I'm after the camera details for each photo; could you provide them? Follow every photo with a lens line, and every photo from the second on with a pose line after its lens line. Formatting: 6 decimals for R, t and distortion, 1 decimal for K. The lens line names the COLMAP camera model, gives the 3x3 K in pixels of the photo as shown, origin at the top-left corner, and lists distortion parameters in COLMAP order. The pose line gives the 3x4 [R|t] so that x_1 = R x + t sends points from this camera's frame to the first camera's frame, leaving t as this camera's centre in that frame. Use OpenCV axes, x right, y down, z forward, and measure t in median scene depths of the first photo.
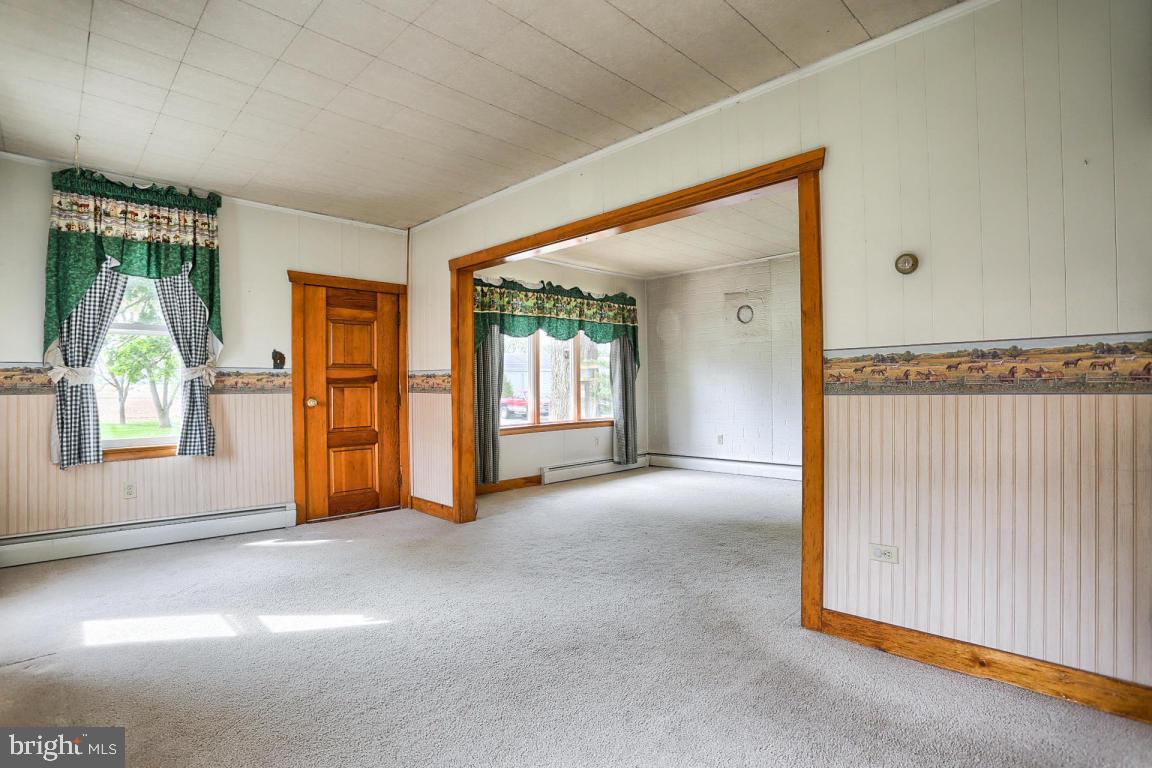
lens RADIAL K [[566.8, 0, 584.2], [0, 566.8, 383.1], [0, 0, 1]] dist [-0.050148, 0.021623]
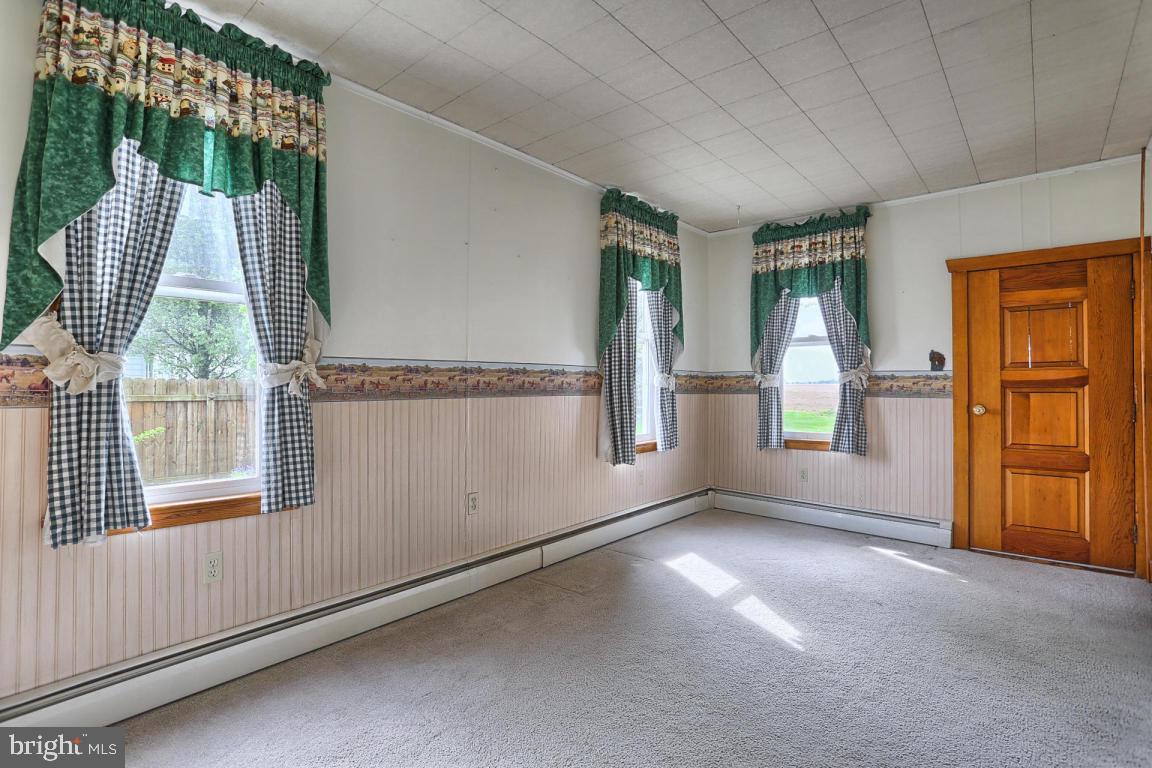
lens RADIAL K [[573.0, 0, 565.1], [0, 573.0, 387.8], [0, 0, 1]] dist [-0.065583, 0.033927]
pose [[0.069371, 0.004086, -0.997583, 0.247243], [-0.000990, 0.999991, 0.004027, -0.000910], [0.997590, 0.000708, 0.069374, 0.256697]]
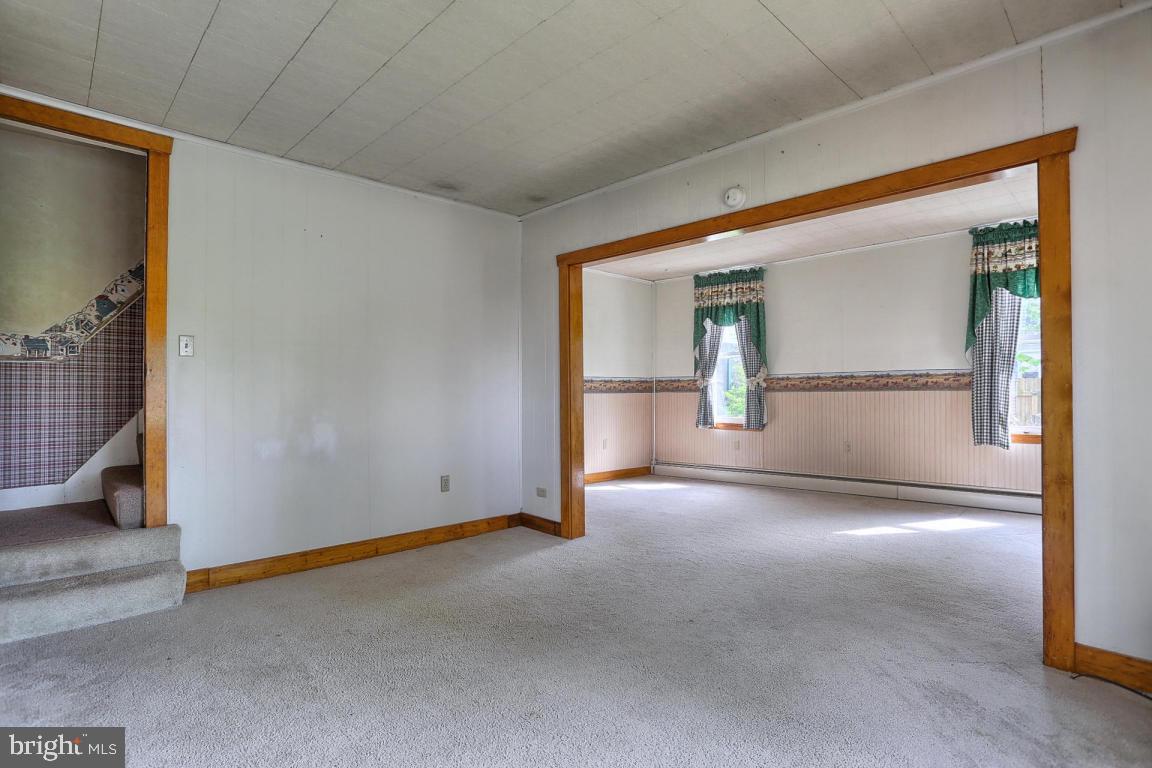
lens RADIAL K [[566.8, 0, 584.2], [0, 566.8, 383.1], [0, 0, 1]] dist [-0.050148, 0.021623]
pose [[-0.999786, 0.015105, 0.014168, 0.154835], [0.015028, 0.999872, -0.005509, -0.005542], [-0.014250, -0.005295, -0.999884, 1.219495]]
